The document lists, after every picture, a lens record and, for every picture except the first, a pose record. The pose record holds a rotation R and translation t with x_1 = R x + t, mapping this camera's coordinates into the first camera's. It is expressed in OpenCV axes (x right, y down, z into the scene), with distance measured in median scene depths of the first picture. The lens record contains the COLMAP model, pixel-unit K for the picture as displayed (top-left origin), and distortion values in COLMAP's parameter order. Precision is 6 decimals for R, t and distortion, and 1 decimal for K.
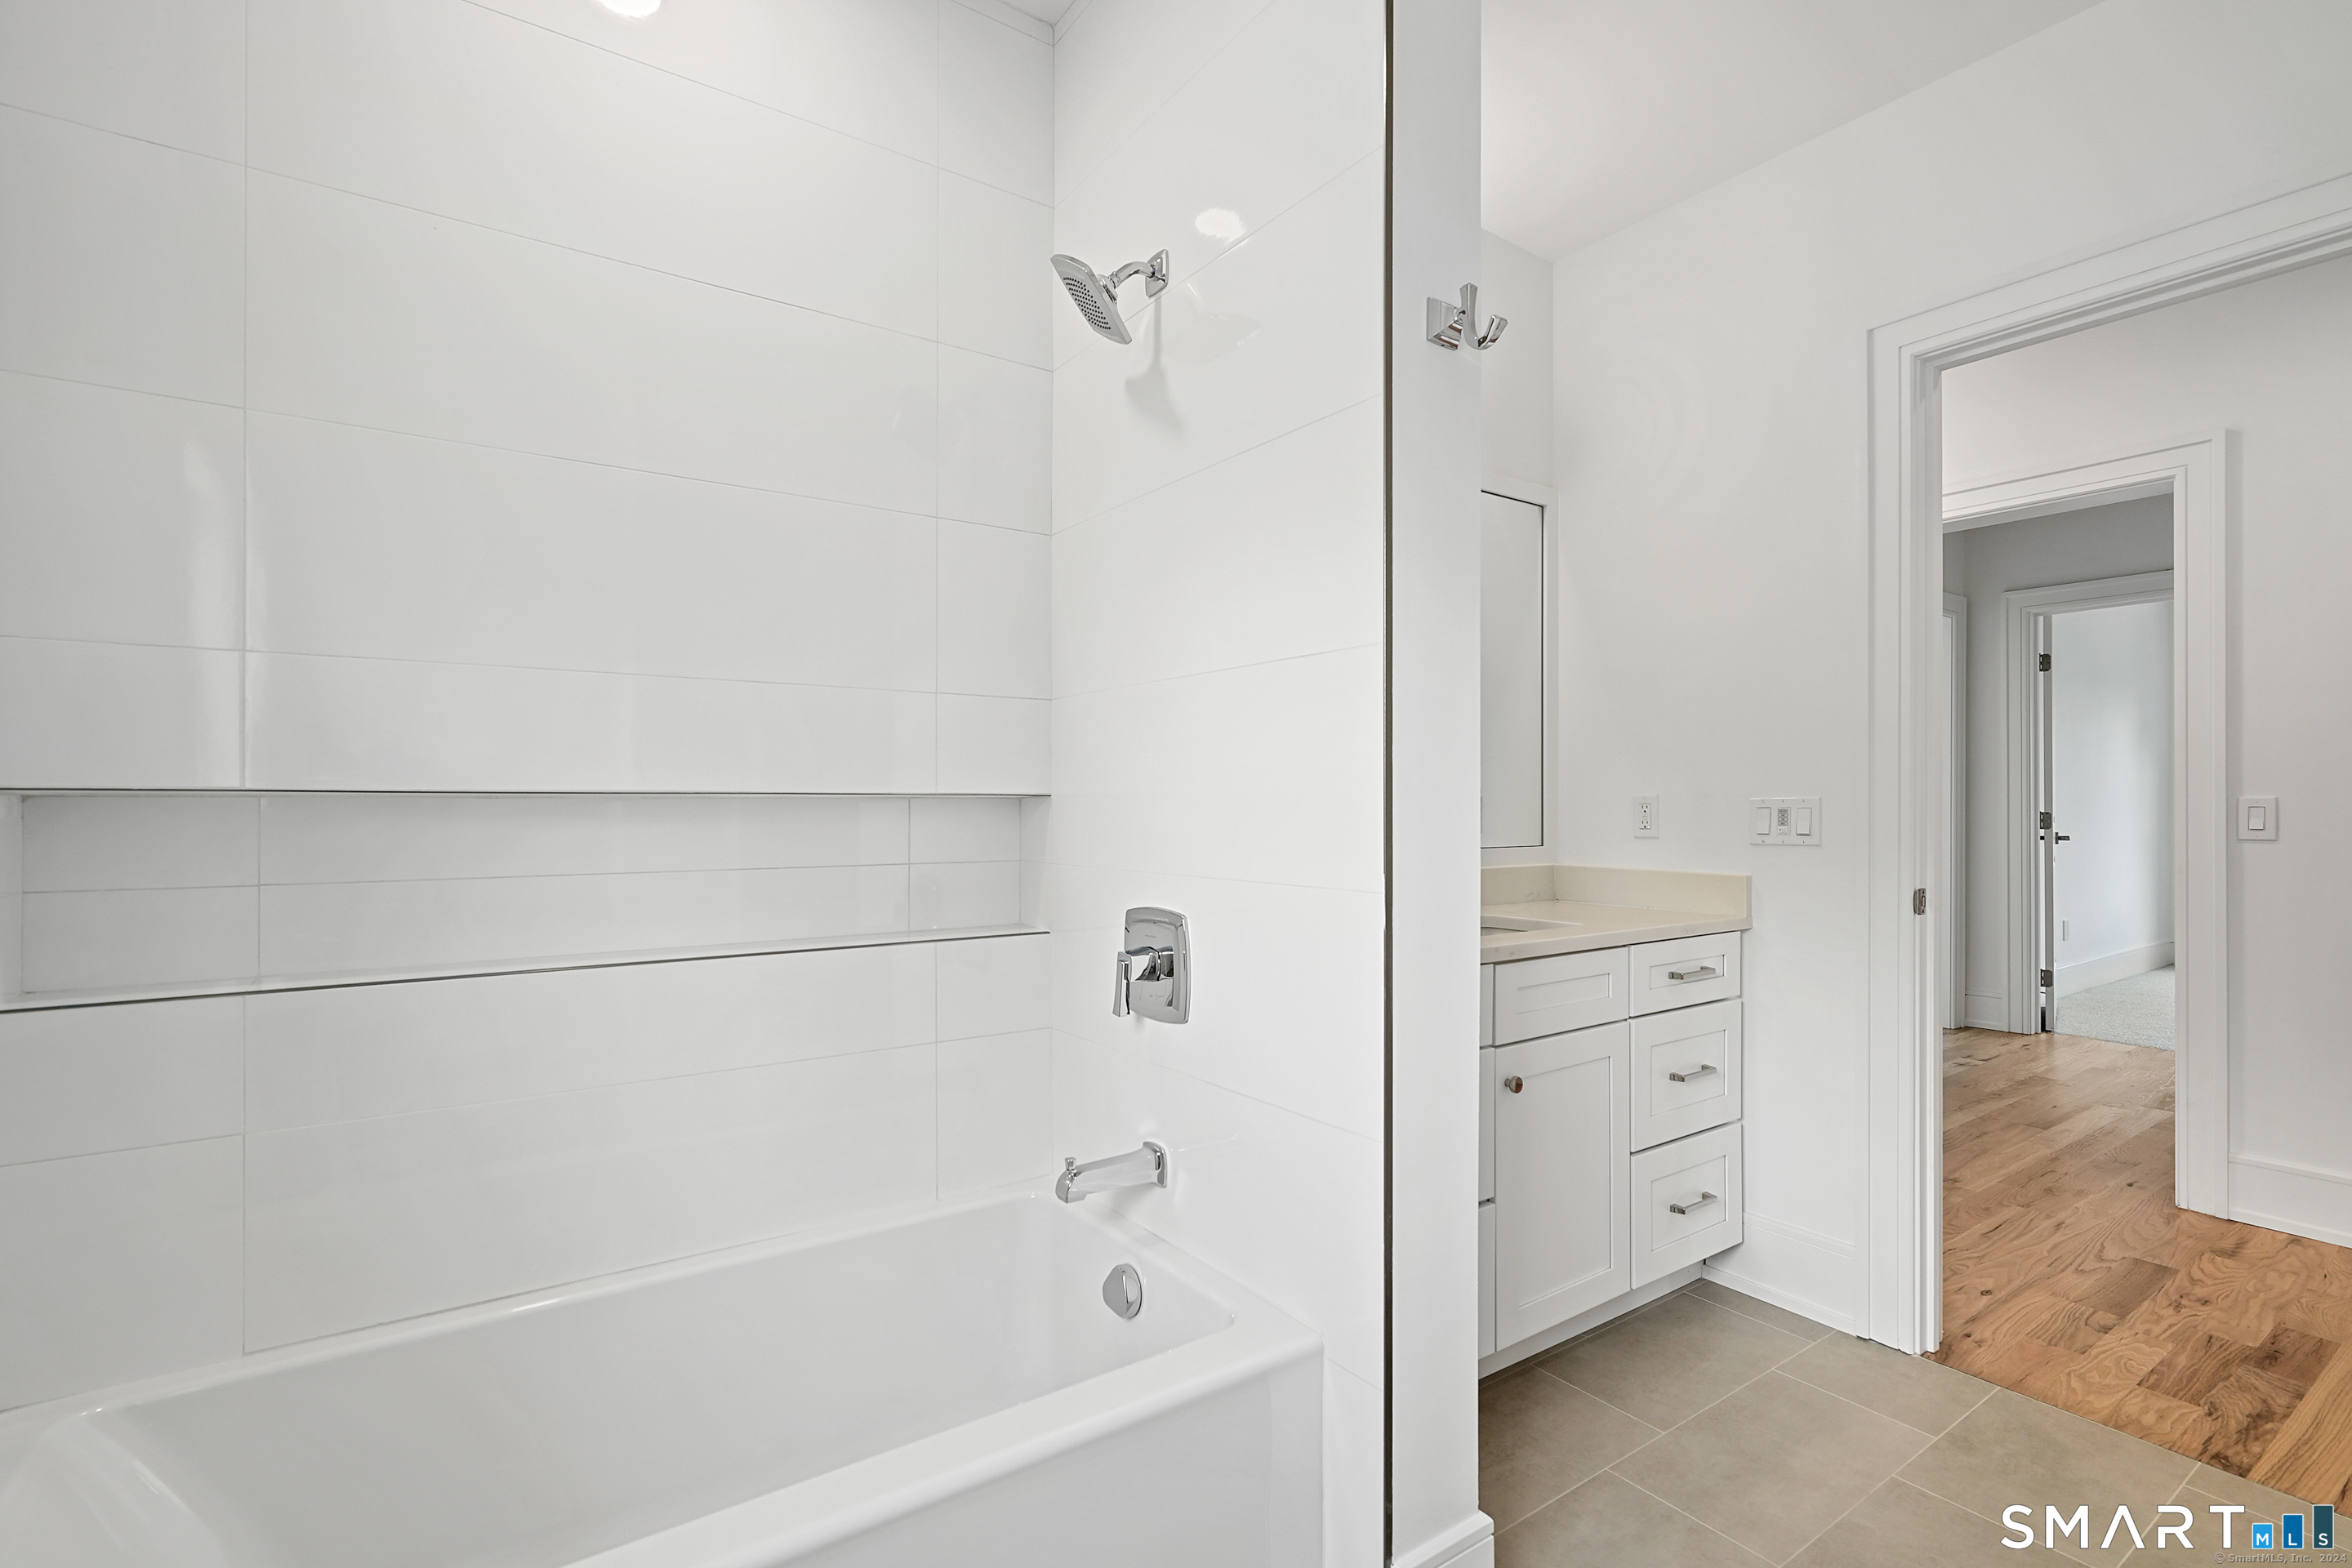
lens RADIAL K [[1079.0, 0, 1181.5], [0, 1079.0, 806.3], [0, 0, 1]] dist [-0.003463, -0.000222]
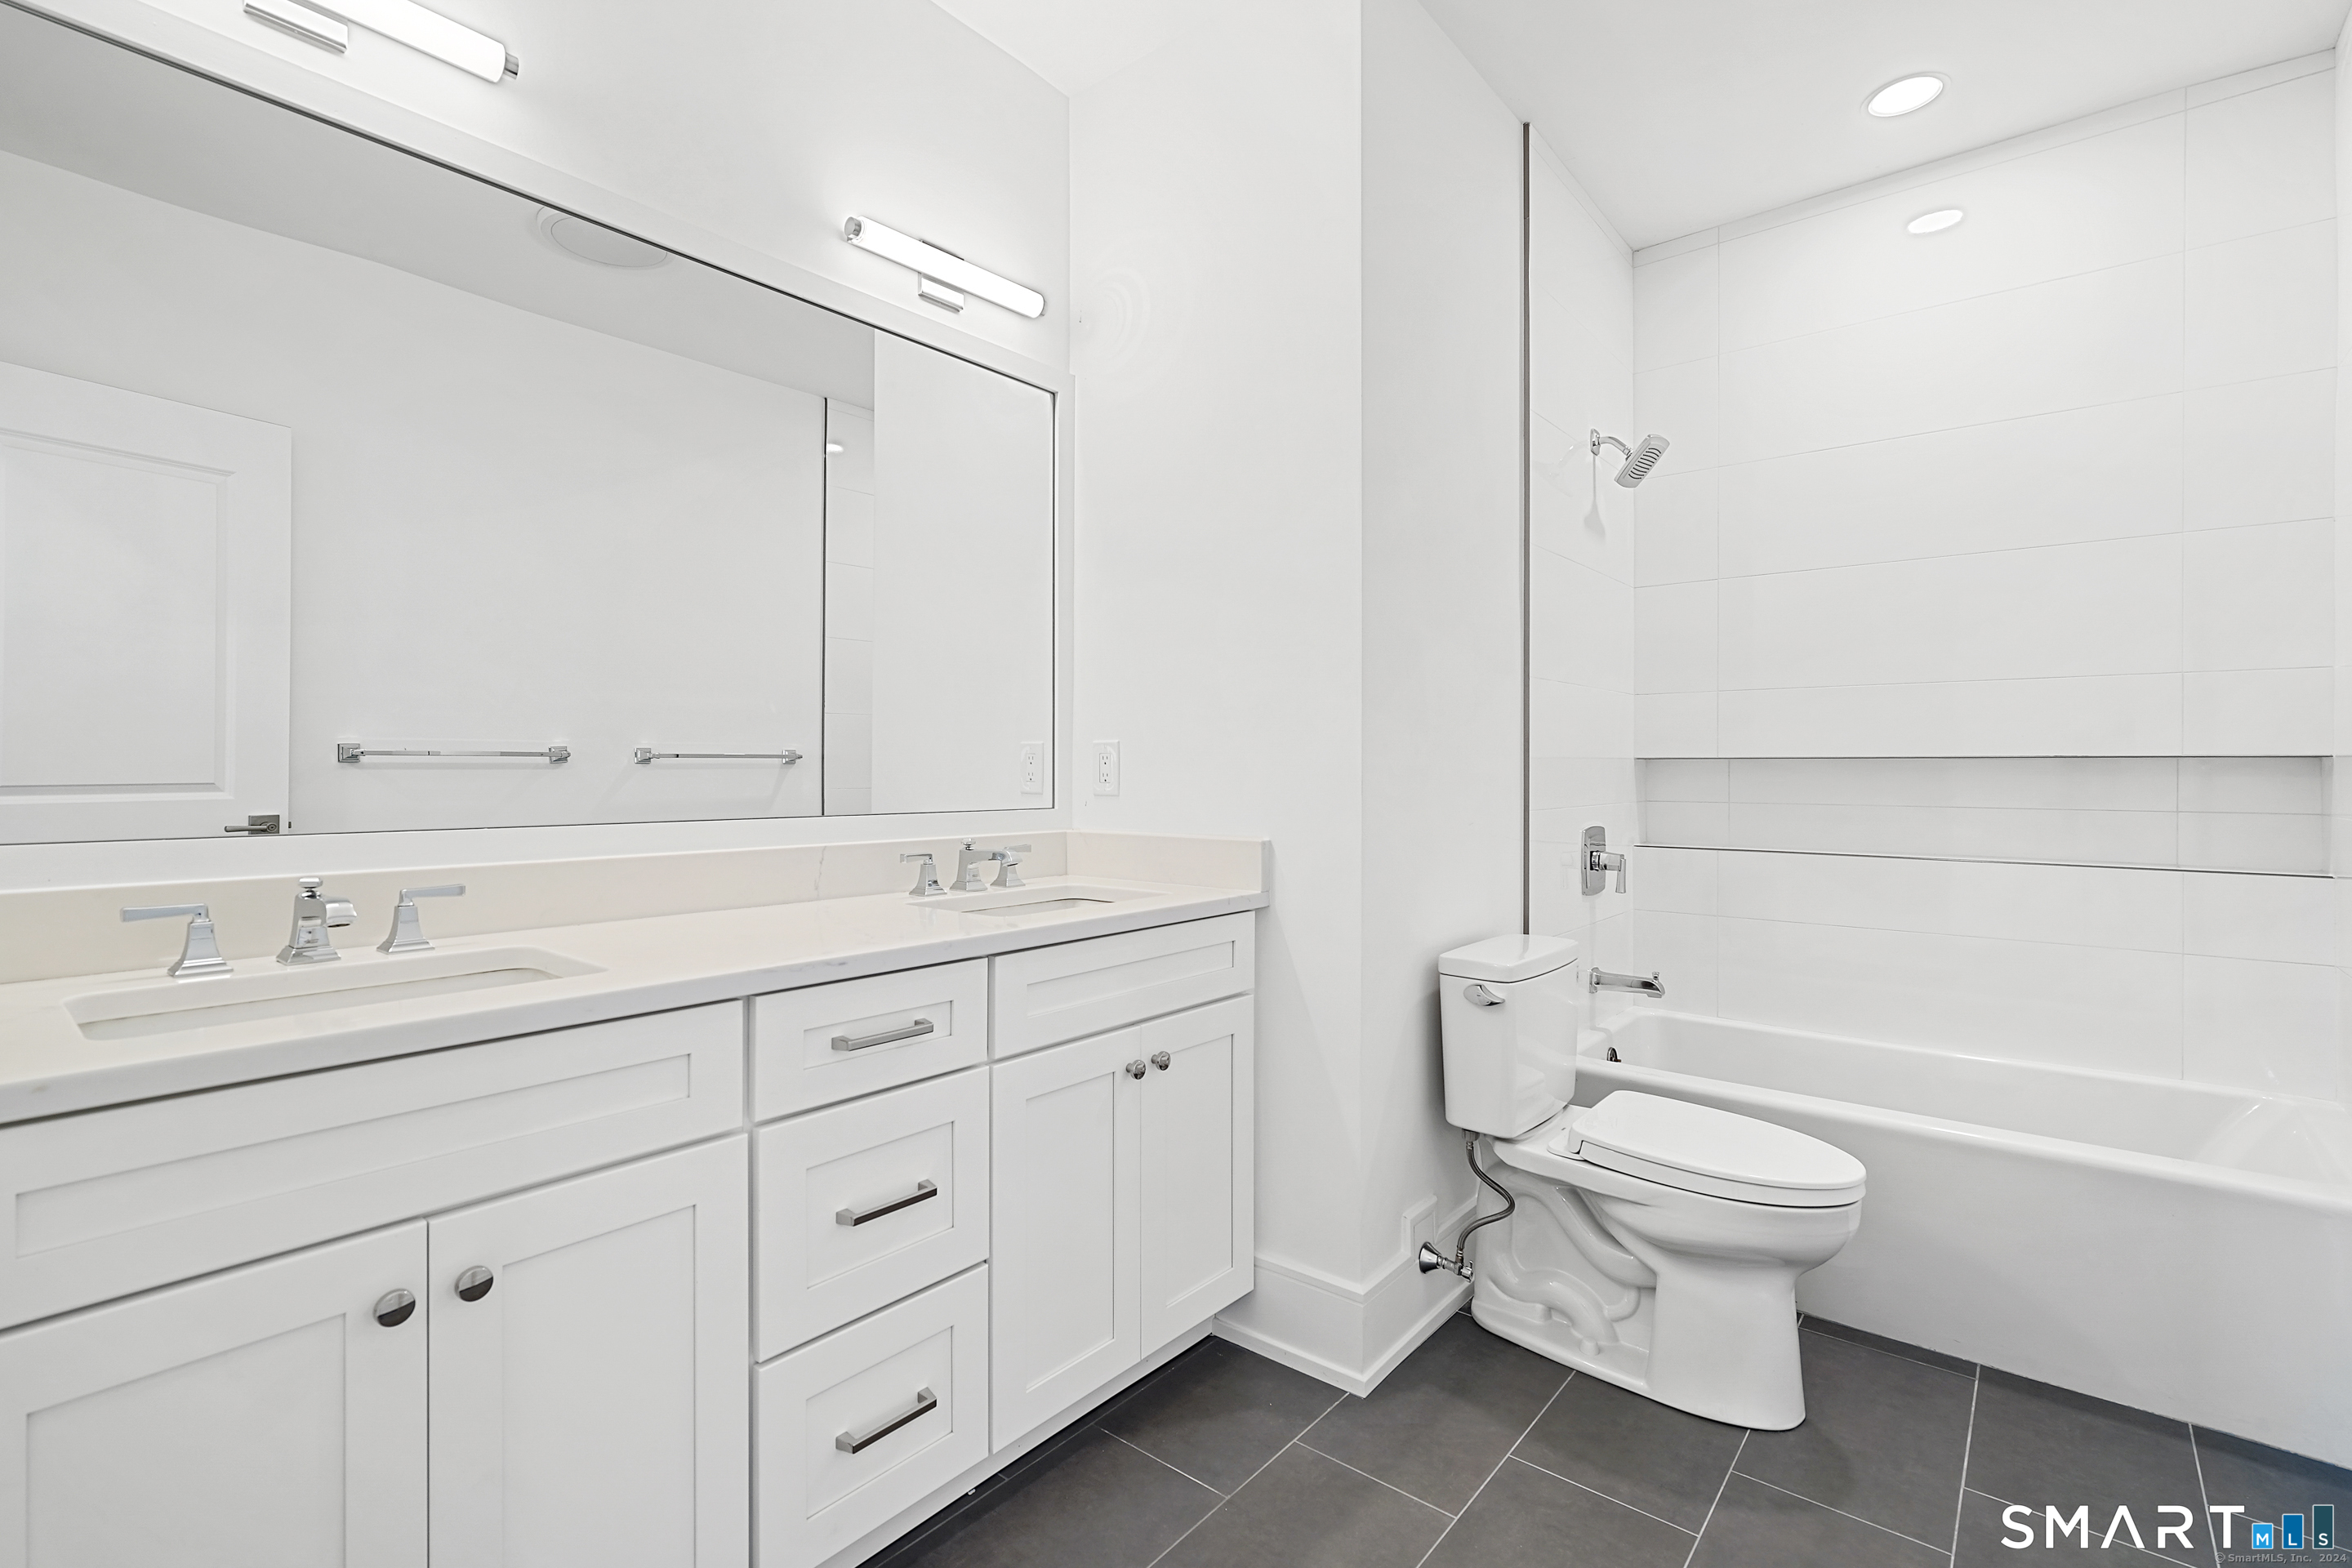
lens RADIAL K [[1079.0, 0, 1171.0], [0, 1079.0, 766.2], [0, 0, 1]] dist [-0.003463, -0.000222]
pose [[0.971040, 0.000674, 0.238917, 0.361695], [-0.000618, 1.000000, -0.000313, 0.007233], [-0.238917, 0.000156, 0.971040, 0.298843]]
